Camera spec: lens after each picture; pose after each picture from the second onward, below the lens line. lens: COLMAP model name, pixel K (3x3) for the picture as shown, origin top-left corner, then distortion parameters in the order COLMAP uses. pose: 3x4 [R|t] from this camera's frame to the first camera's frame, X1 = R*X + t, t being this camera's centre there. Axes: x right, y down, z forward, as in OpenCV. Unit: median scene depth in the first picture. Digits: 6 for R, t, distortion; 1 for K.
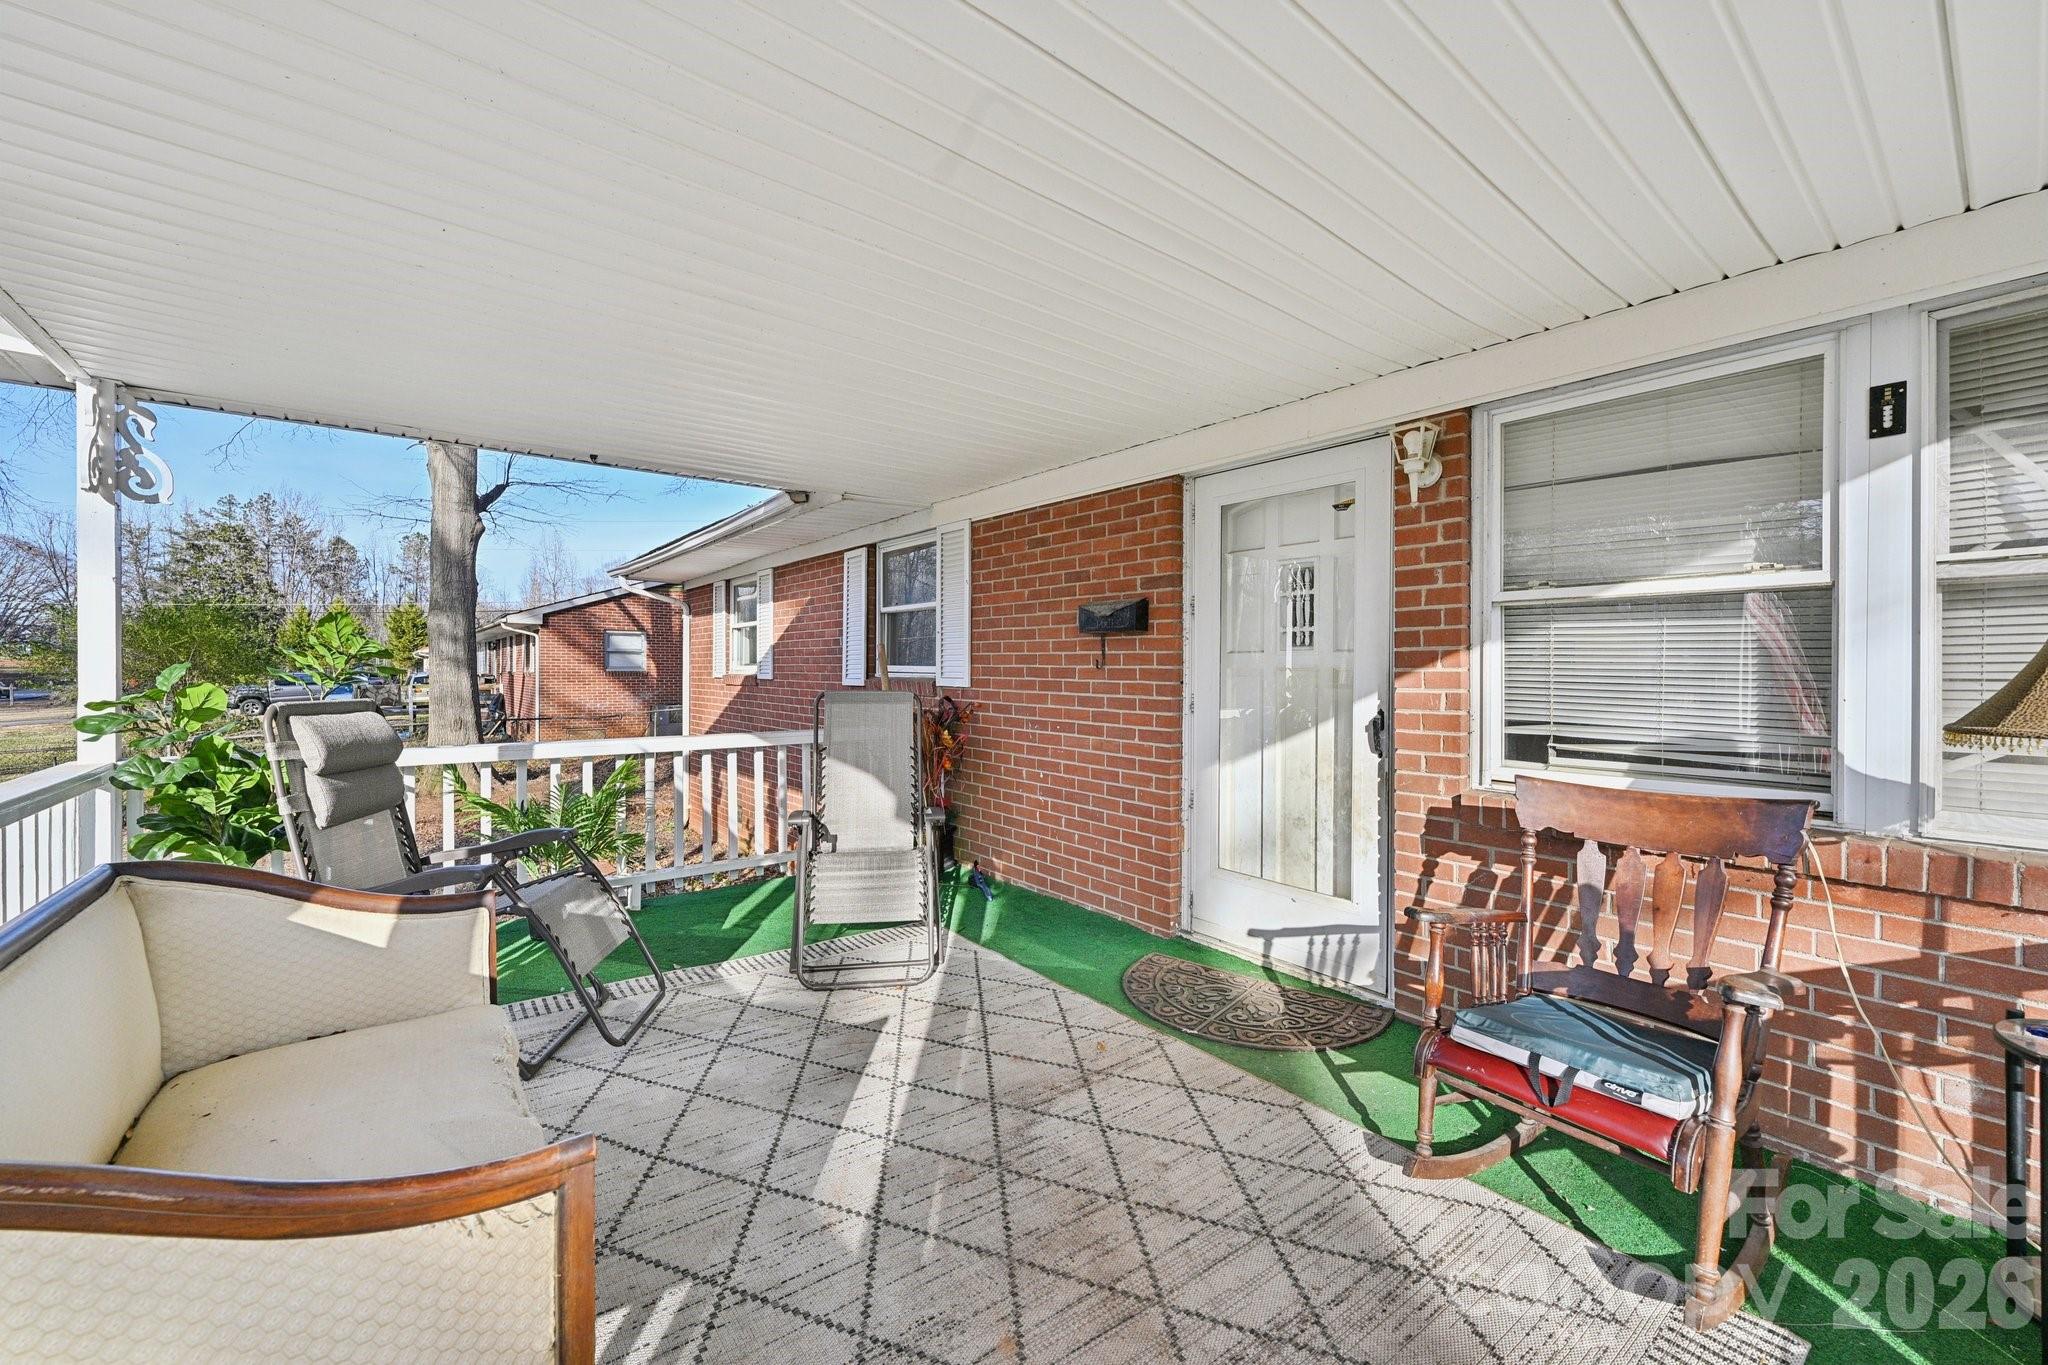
lens RADIAL K [[817.7, 0, 1021.6], [0, 817.7, 674.5], [0, 0, 1]] dist [-0.001762, 0.000255]
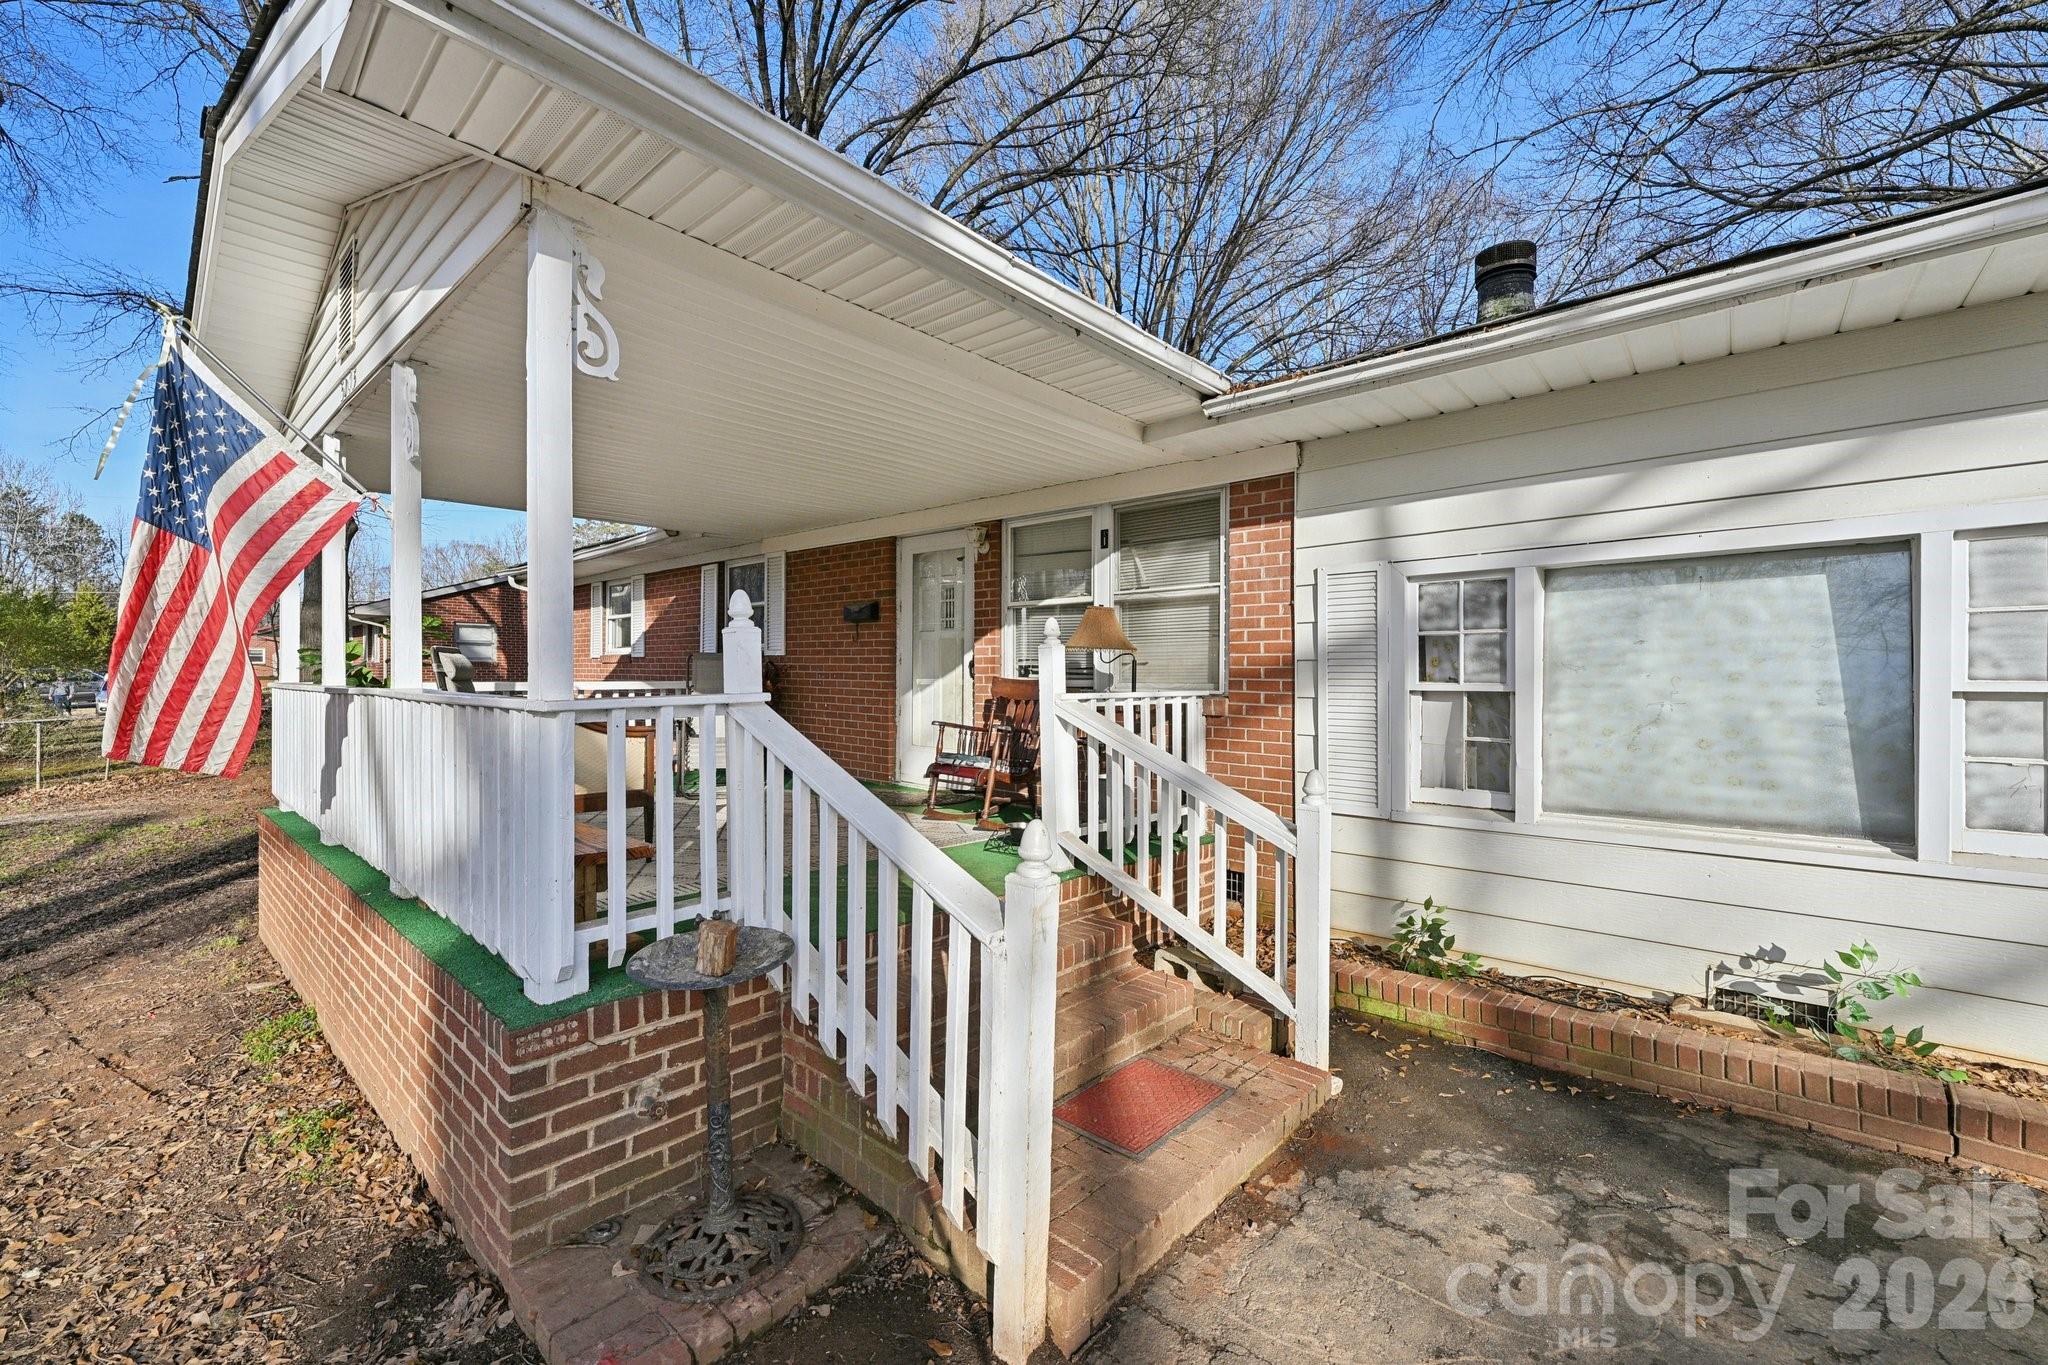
lens RADIAL K [[838.6, 0, 1024.1], [0, 838.6, 674.5], [0, 0, 1]] dist [-0.002352, -0.000078]
pose [[0.986532, 0.000573, 0.163567, 0.190037], [-0.000306, 0.999999, -0.001657, 0.081108], [-0.163568, 0.001584, 0.986531, -1.018917]]
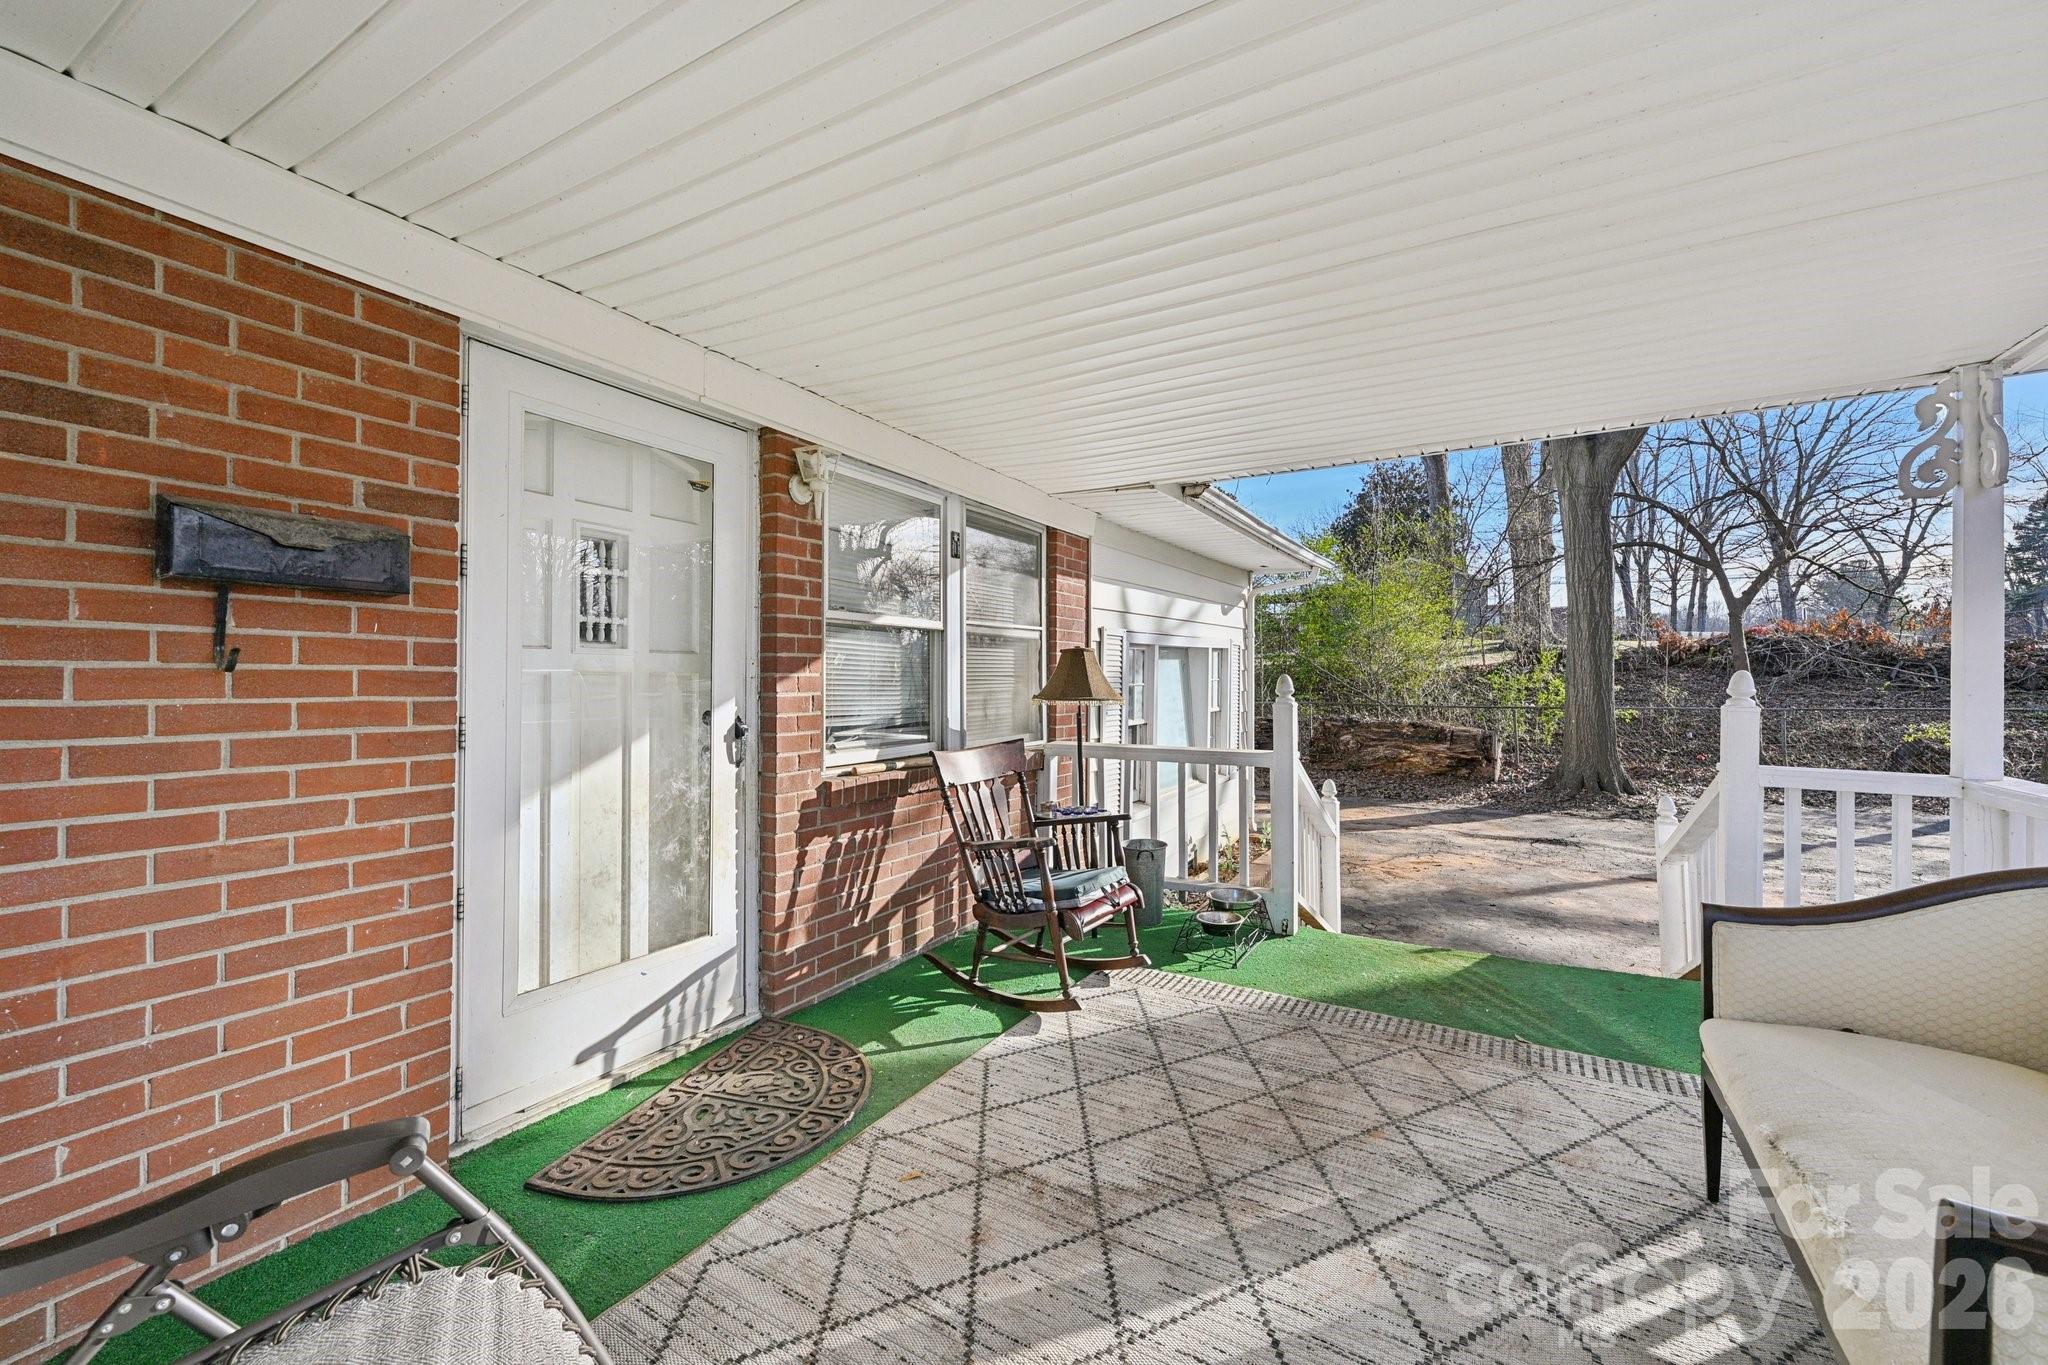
lens RADIAL K [[817.7, 0, 1020.2], [0, 817.7, 679.5], [0, 0, 1]] dist [-0.001762, 0.000255]
pose [[-0.366628, -0.005473, 0.930352, -0.496521], [0.003446, 0.999968, 0.007240, -0.004798], [-0.930361, 0.005861, -0.366597, 0.922754]]
